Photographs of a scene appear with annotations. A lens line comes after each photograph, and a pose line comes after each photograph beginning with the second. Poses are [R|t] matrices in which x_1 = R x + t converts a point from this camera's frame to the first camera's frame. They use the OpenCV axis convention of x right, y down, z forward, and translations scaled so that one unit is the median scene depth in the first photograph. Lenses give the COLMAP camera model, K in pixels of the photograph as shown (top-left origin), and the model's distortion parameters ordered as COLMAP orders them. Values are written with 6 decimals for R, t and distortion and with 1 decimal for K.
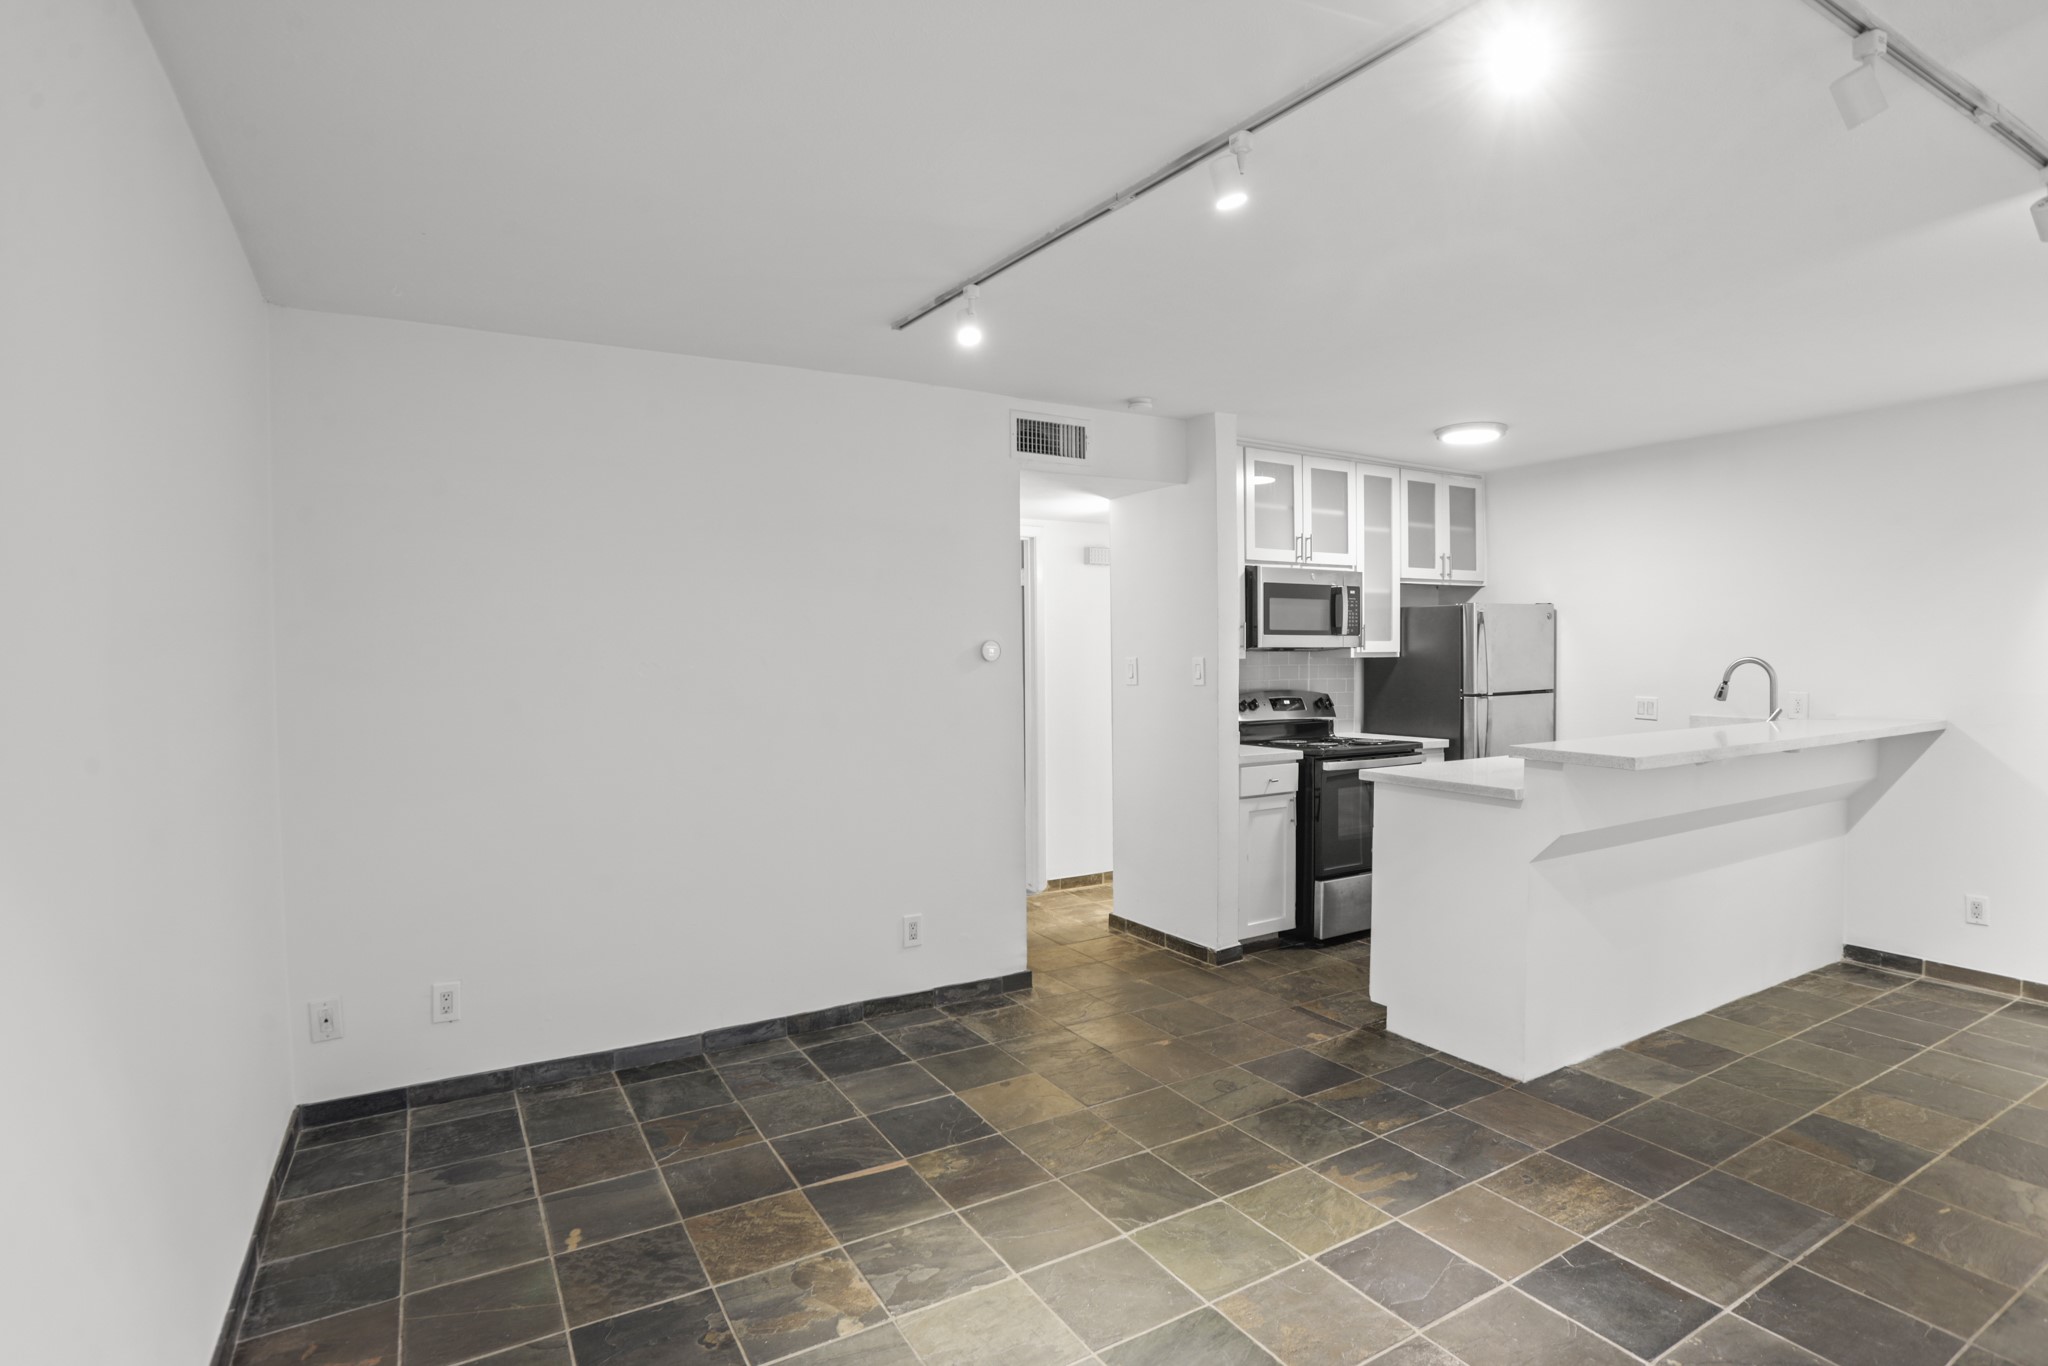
lens RADIAL K [[1014.0, 0, 1007.0], [0, 1014.0, 675.0], [0, 0, 1]] dist [-0.065163, 0.026683]
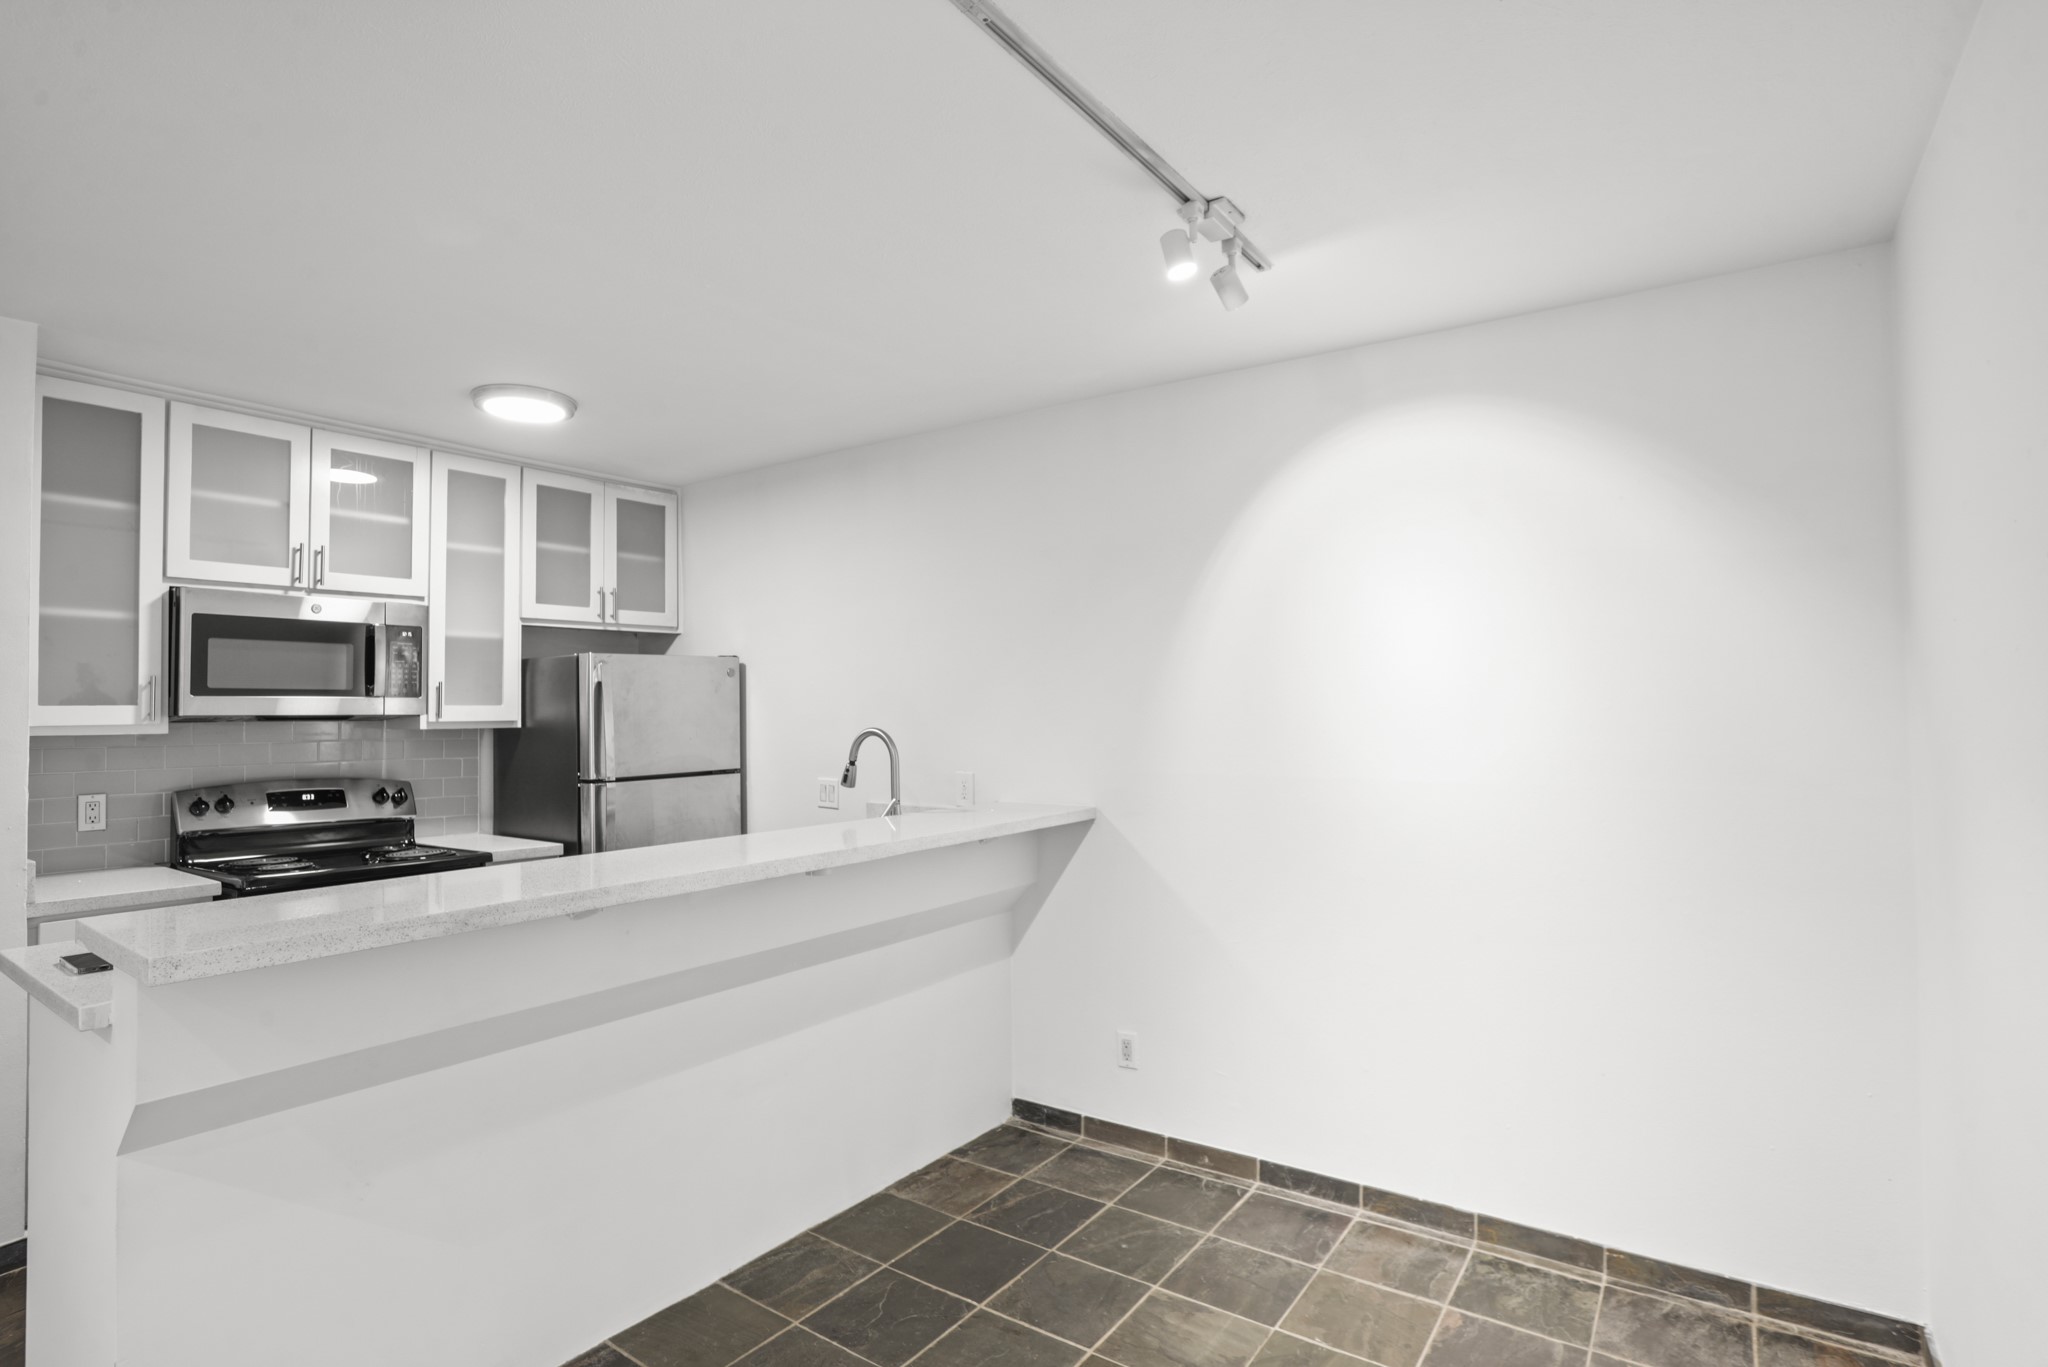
lens RADIAL K [[1025.2, 0, 984.3], [0, 1025.2, 679.1], [0, 0, 1]] dist [-0.051959, 0.033384]
pose [[0.918536, 0.010128, 0.395208, 0.444140], [0.012229, 0.998466, -0.054010, -0.010177], [-0.395149, 0.054443, 0.917002, 0.220555]]
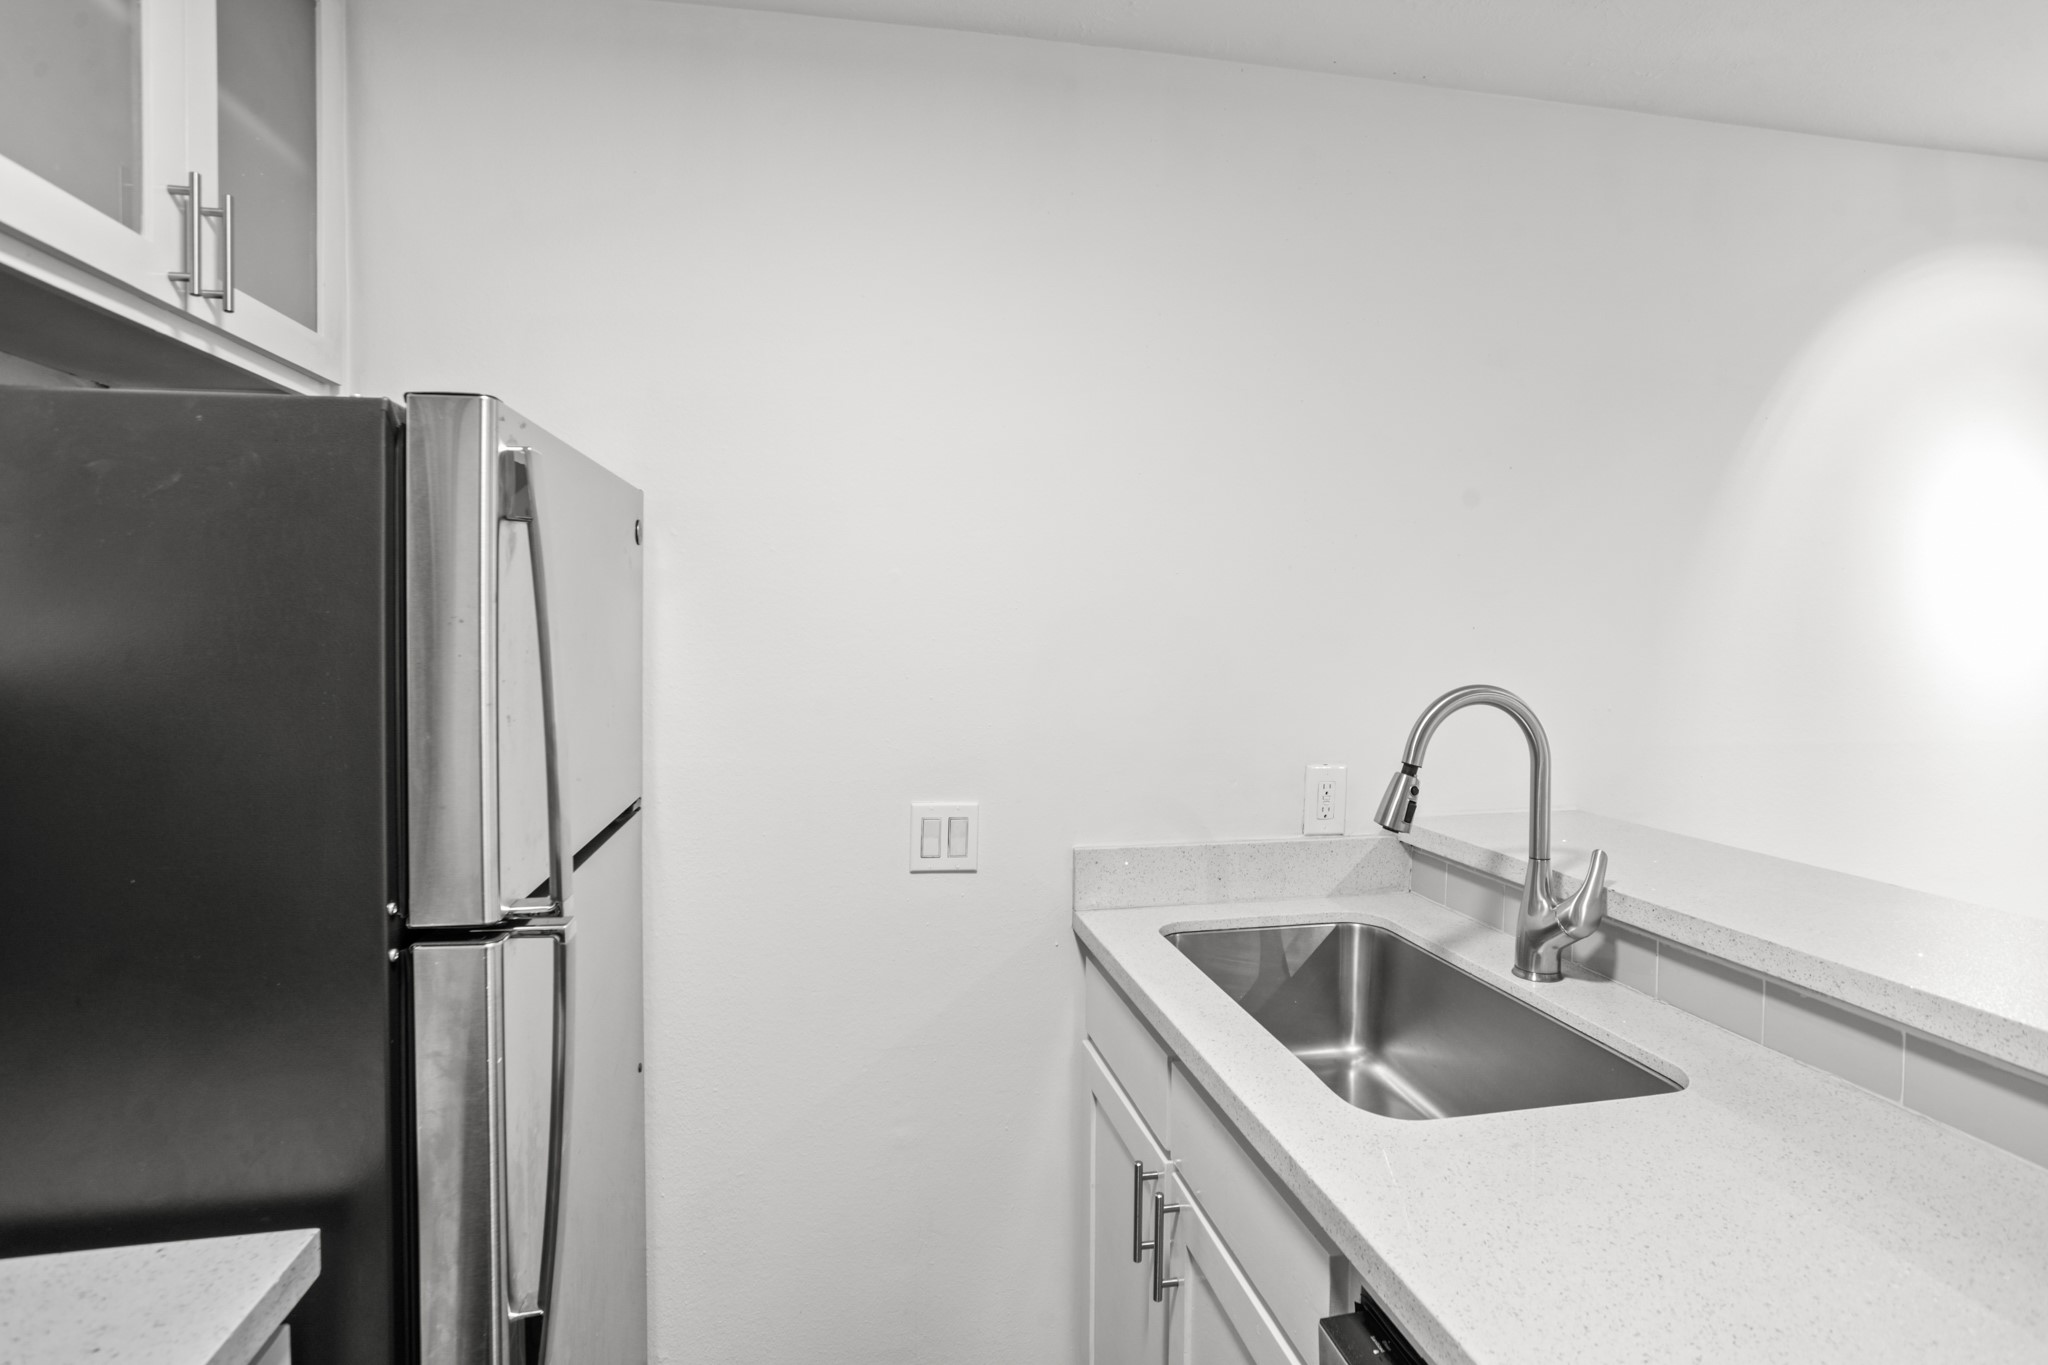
lens RADIAL K [[1019.1, 0, 1011.2], [0, 1019.1, 643.0], [0, 0, 1]] dist [-0.053415, 0.026788]
pose [[0.341321, 0.000425, 0.939947, 0.340192], [0.017009, 0.999833, -0.006629, -0.027491], [-0.939793, 0.018250, 0.341257, 0.867594]]
